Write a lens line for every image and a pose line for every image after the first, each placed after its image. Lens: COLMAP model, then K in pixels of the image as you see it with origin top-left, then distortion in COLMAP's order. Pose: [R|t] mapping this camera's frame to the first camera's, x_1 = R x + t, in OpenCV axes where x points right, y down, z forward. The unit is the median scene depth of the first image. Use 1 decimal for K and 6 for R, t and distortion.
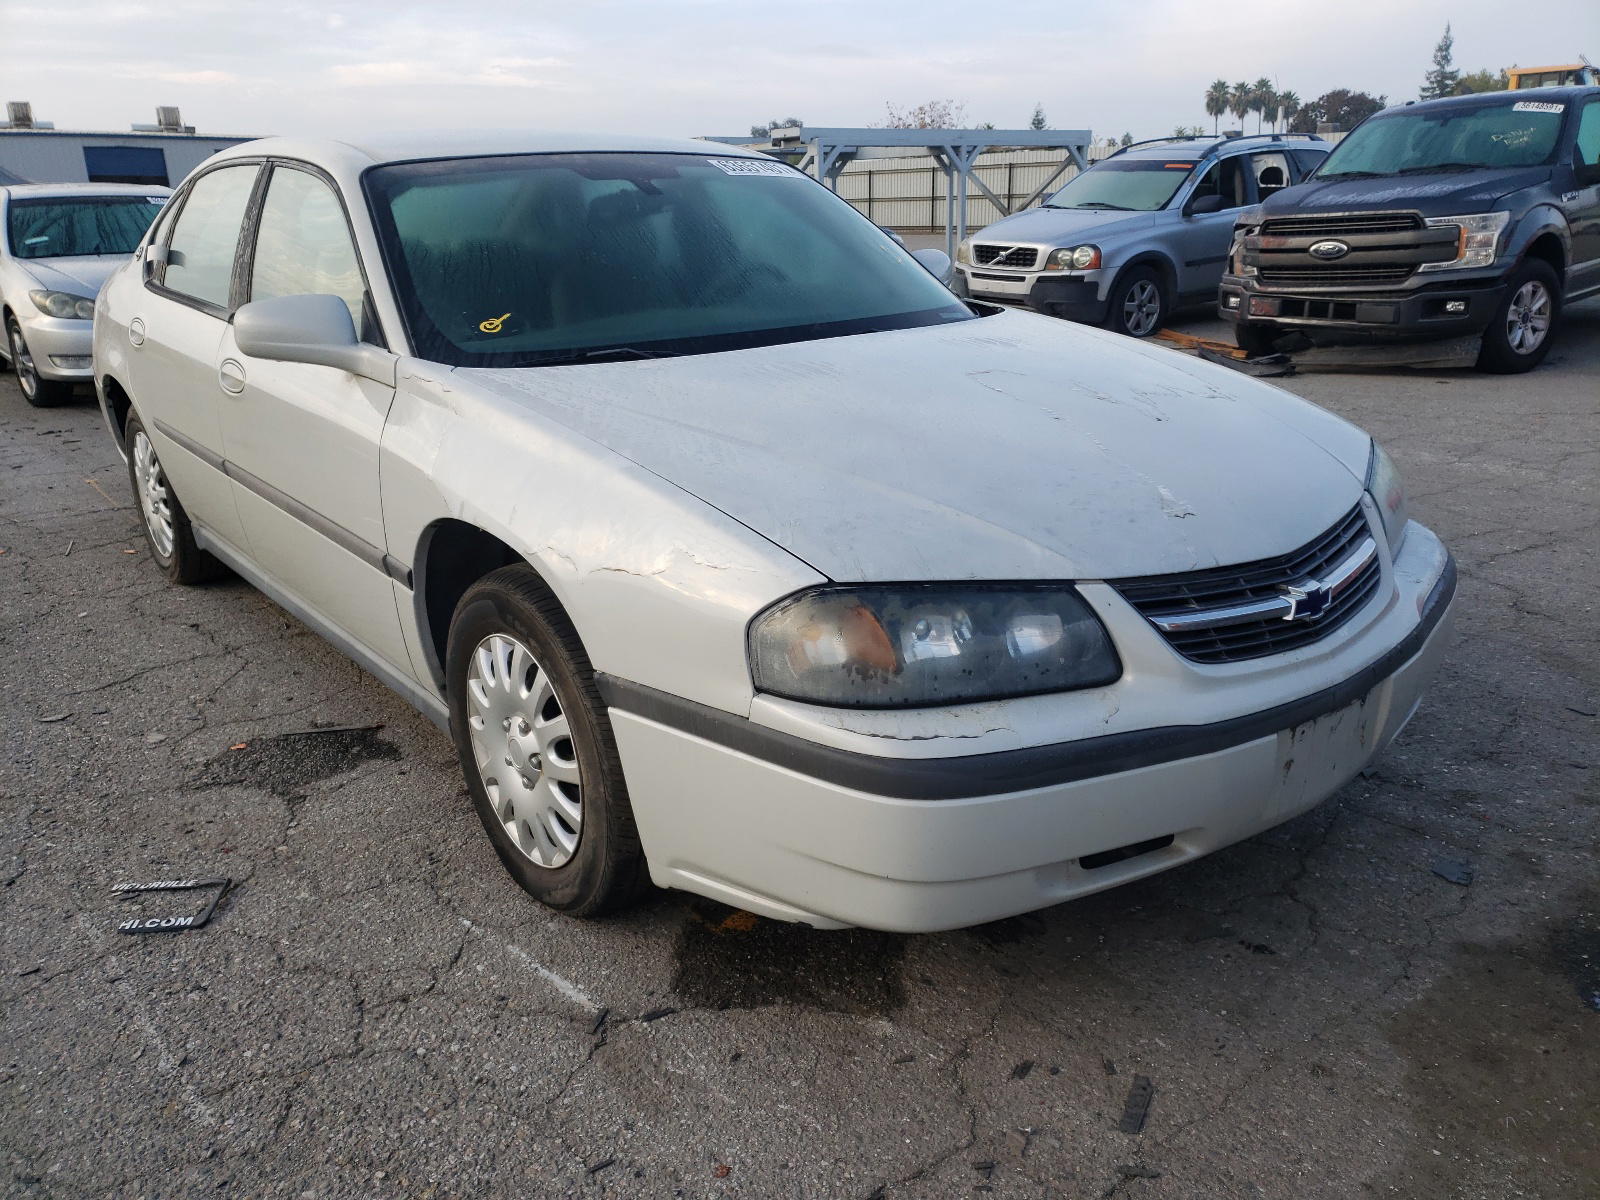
lens RADIAL K [[1373.9, 0, 802.3], [0, 1373.9, 610.5], [0, 0, 1]] dist [0.017387, 0.023817]
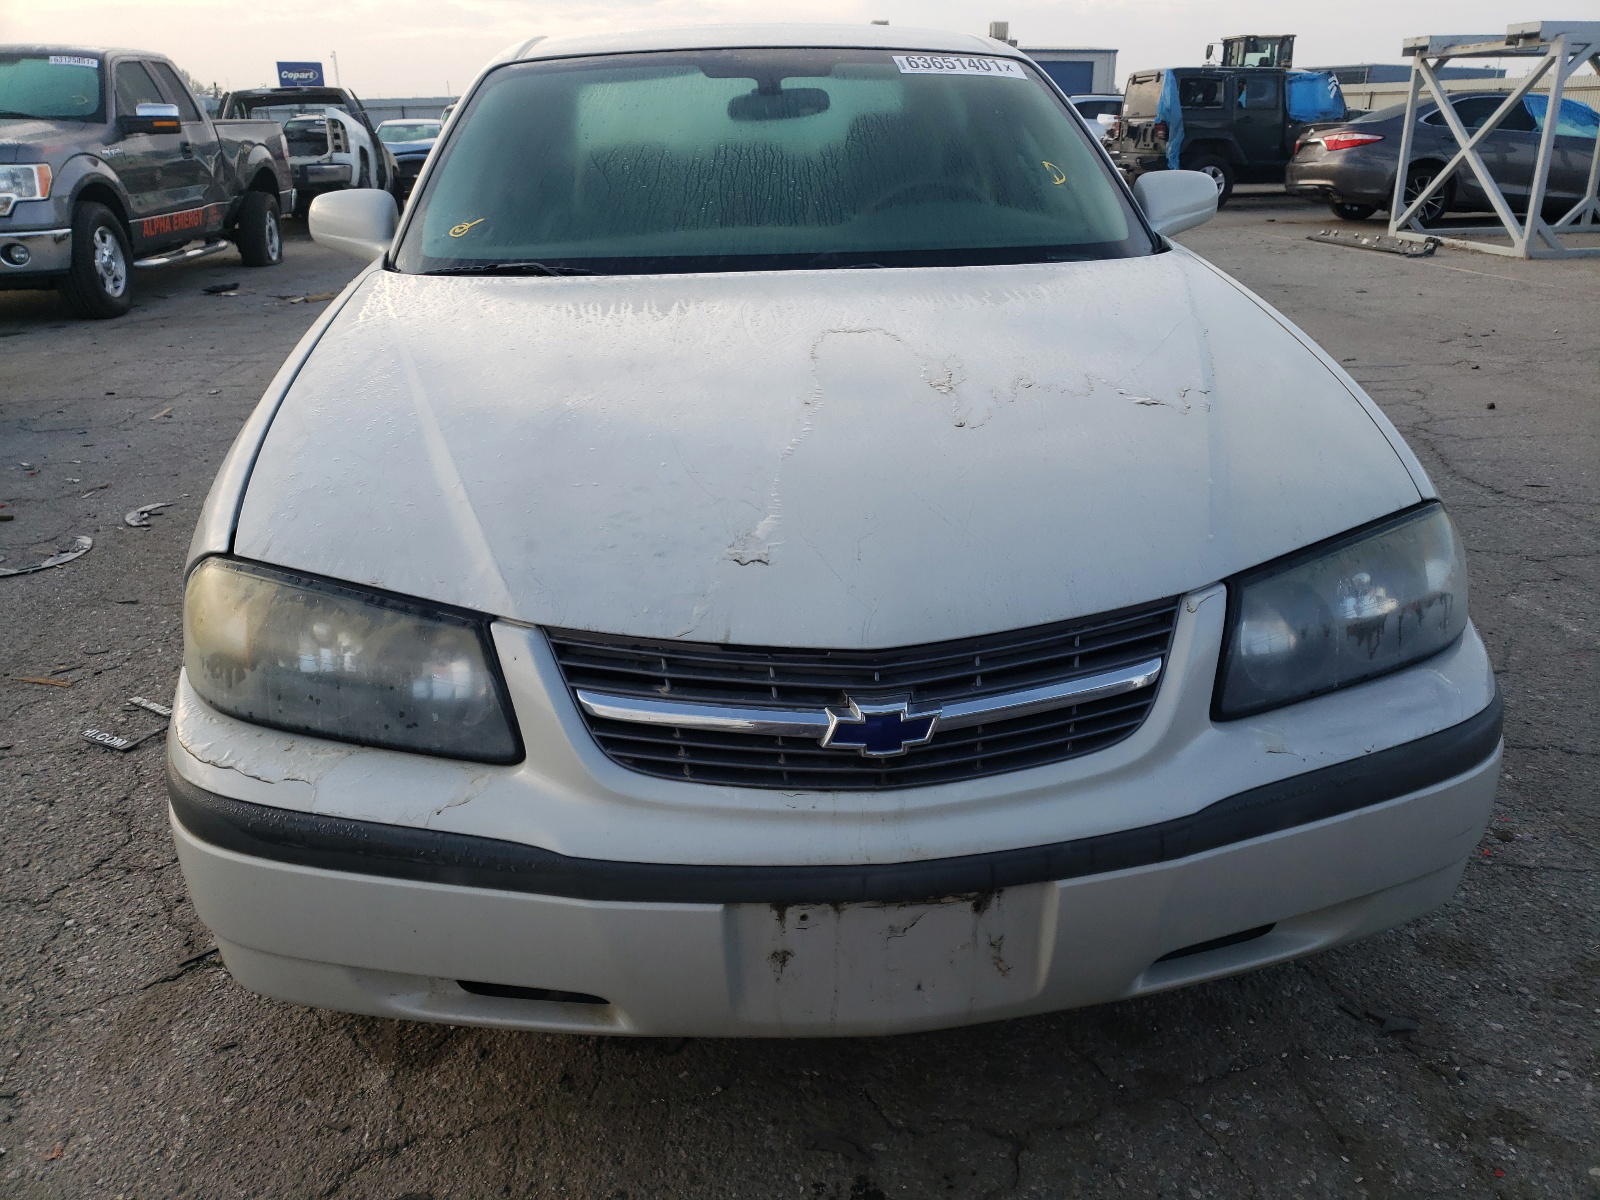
lens RADIAL K [[1373.9, 0, 796.8], [0, 1373.9, 590.2], [0, 0, 1]] dist [0.017387, 0.023817]
pose [[0.819468, 0.204160, -0.535529, 0.683963], [-0.180744, 0.978778, 0.096564, -0.128791], [0.543879, 0.017663, 0.838978, 0.442159]]
